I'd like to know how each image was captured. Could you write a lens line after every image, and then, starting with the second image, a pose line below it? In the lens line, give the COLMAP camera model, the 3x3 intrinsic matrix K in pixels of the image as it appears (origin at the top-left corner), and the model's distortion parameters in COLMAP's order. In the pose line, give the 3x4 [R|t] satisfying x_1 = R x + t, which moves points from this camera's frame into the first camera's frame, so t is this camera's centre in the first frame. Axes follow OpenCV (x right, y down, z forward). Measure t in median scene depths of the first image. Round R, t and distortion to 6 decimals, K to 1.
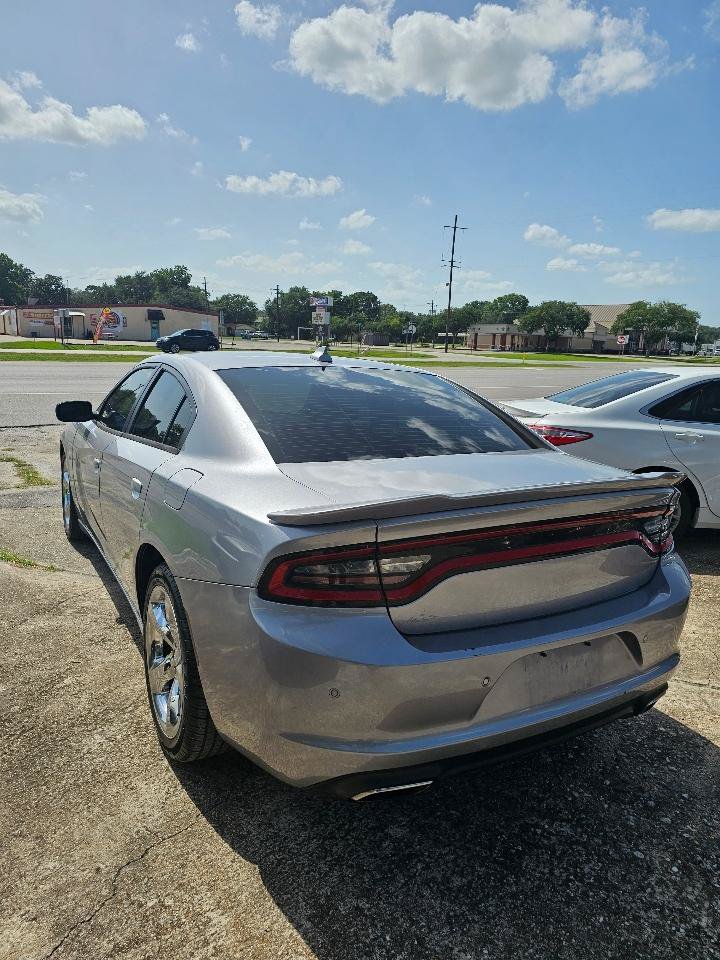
lens RADIAL K [[638.2, 0, 357.0], [0, 638.2, 481.0], [0, 0, 1]] dist [0.011197, 0.000821]
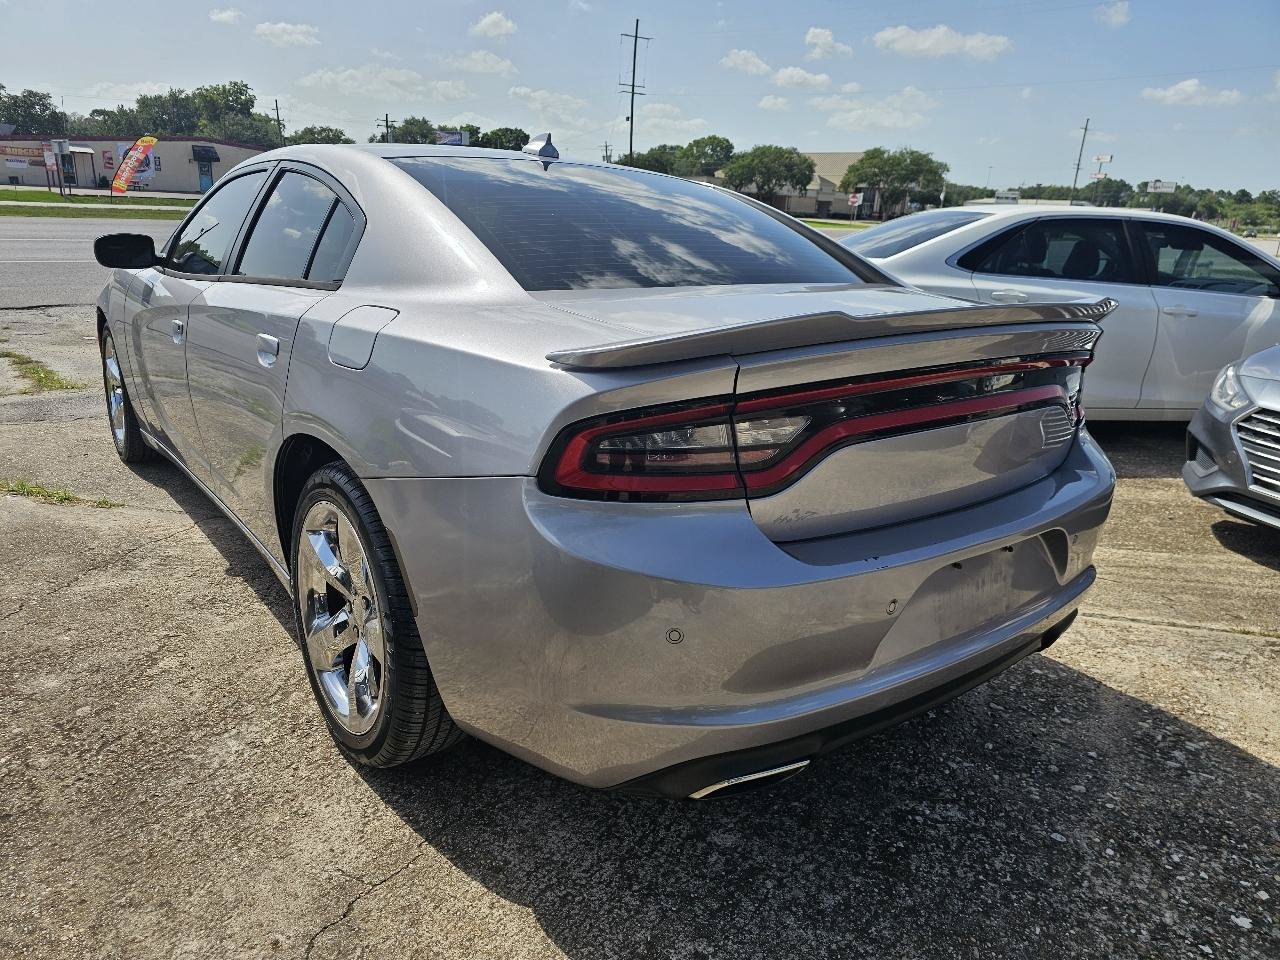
lens RADIAL K [[844.5, 0, 634.7], [0, 844.5, 477.2], [0, 0, 1]] dist [0.033823, -0.021498]
pose [[0.989447, -0.036086, 0.140330, -0.143107], [0.021747, 0.994505, 0.102403, 0.071575], [-0.143254, -0.098271, 0.984795, 0.163074]]
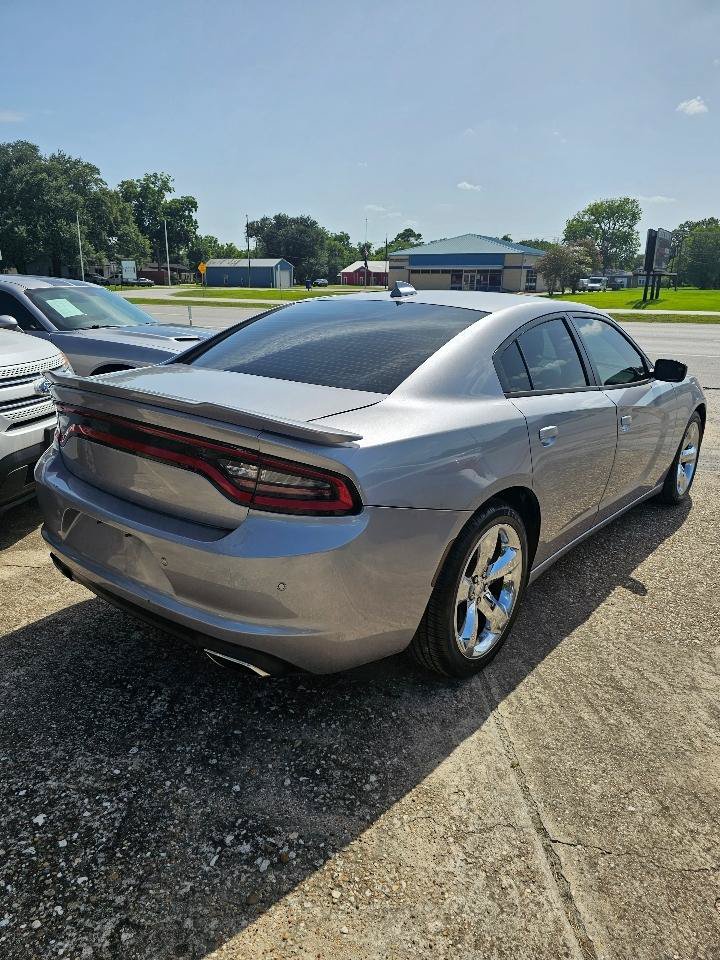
lens RADIAL K [[633.4, 0, 360.0], [0, 633.4, 480.0], [0, 0, 1]] dist [0.033823, -0.021498]
pose [[0.380534, 0.236799, -0.893935, 1.373642], [-0.200638, 0.964775, 0.170155, -0.102858], [0.902739, 0.114608, 0.414641, 0.818560]]
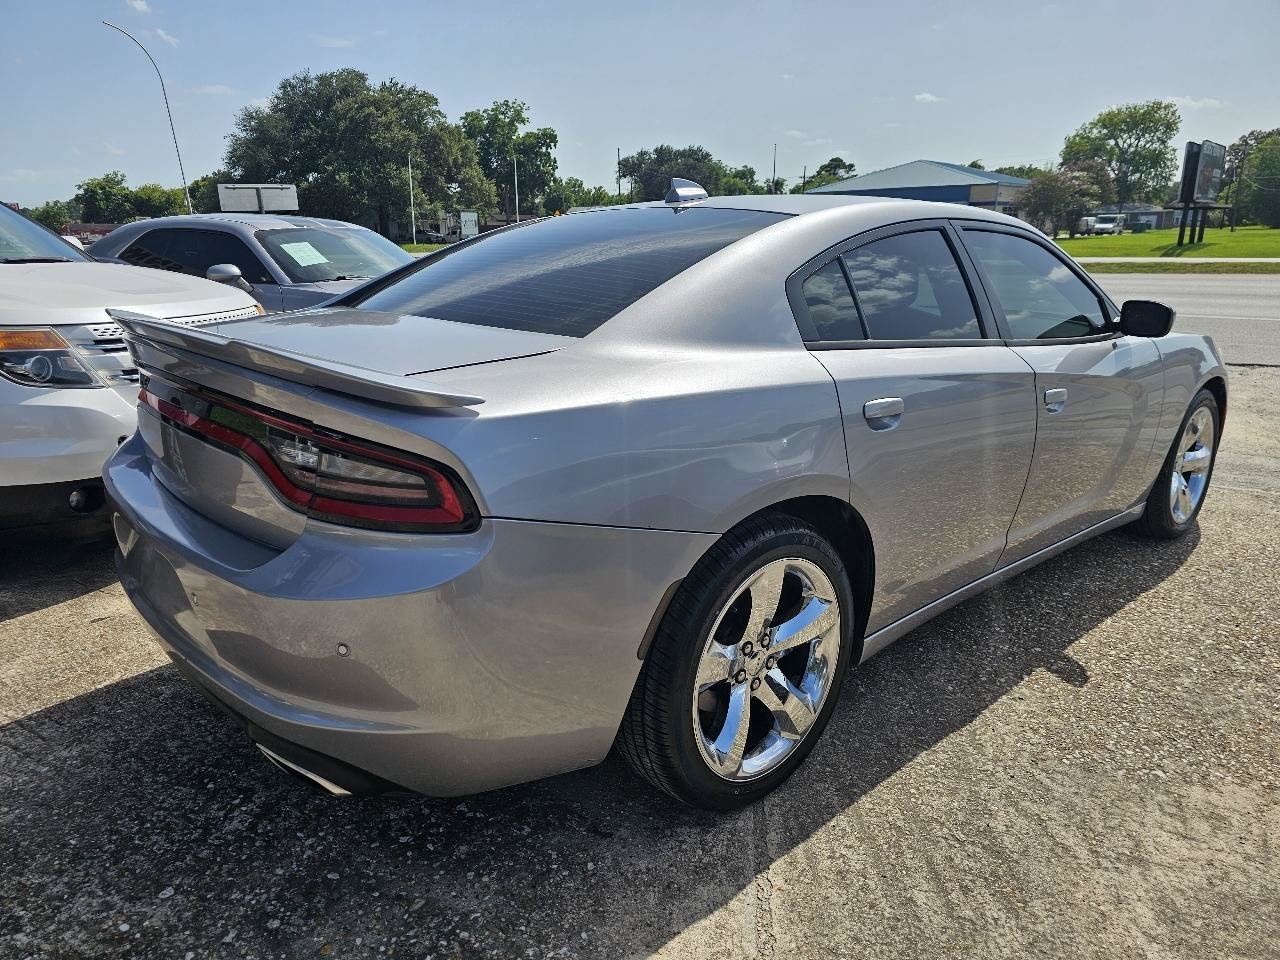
lens RADIAL K [[844.5, 0, 634.7], [0, 844.5, 477.2], [0, 0, 1]] dist [0.033823, -0.021498]
pose [[0.236781, 0.223235, -0.945569, 1.268418], [-0.194190, 0.964481, 0.179072, -0.097703], [0.951959, 0.141219, 0.271720, 1.123427]]
